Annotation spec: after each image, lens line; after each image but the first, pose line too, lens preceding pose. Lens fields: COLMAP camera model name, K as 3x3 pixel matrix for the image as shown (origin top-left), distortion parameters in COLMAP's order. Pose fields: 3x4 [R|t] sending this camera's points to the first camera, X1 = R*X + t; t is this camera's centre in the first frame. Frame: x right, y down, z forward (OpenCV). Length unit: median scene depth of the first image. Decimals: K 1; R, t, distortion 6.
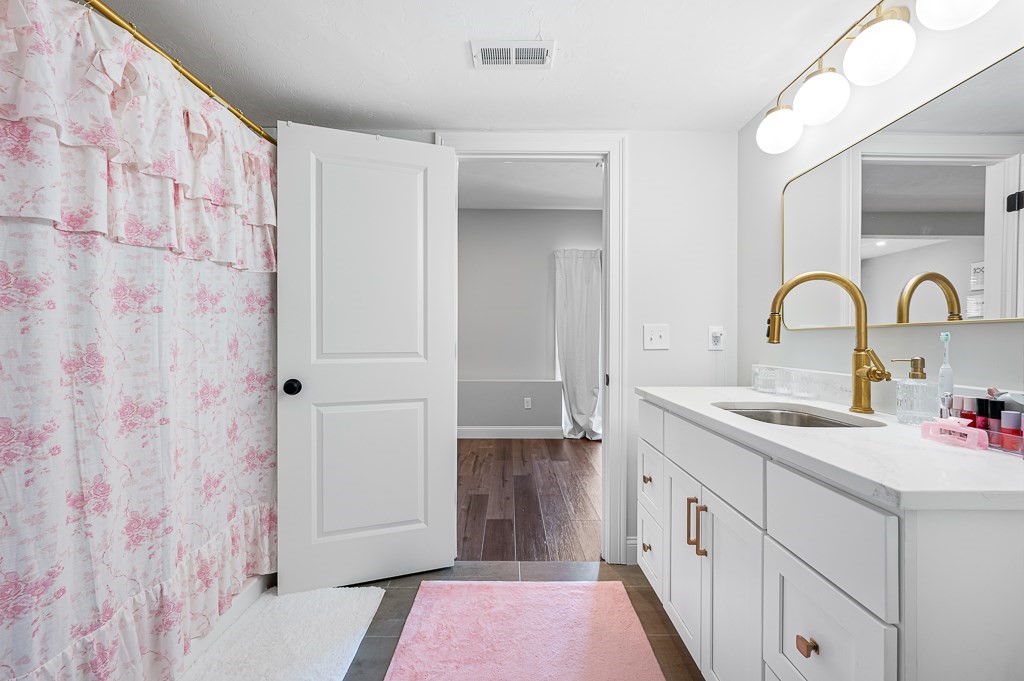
lens RADIAL K [[406.5, 0, 512.0], [0, 406.5, 340.5], [0, 0, 1]] dist [-0.001530, -0.000178]
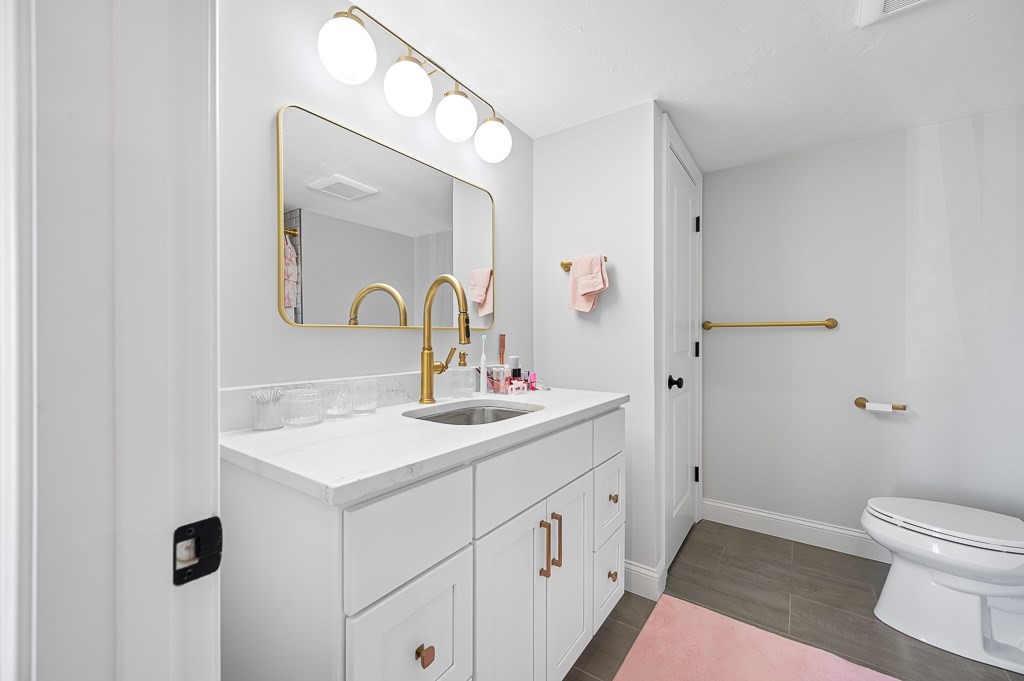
lens RADIAL K [[406.5, 0, 512.0], [0, 406.5, 340.5], [0, 0, 1]] dist [-0.001530, -0.000178]
pose [[-0.809828, -0.004164, 0.586653, -0.006342], [0.001068, 0.999963, 0.008572, -0.008889], [-0.586667, 0.007568, -0.809793, 1.770726]]
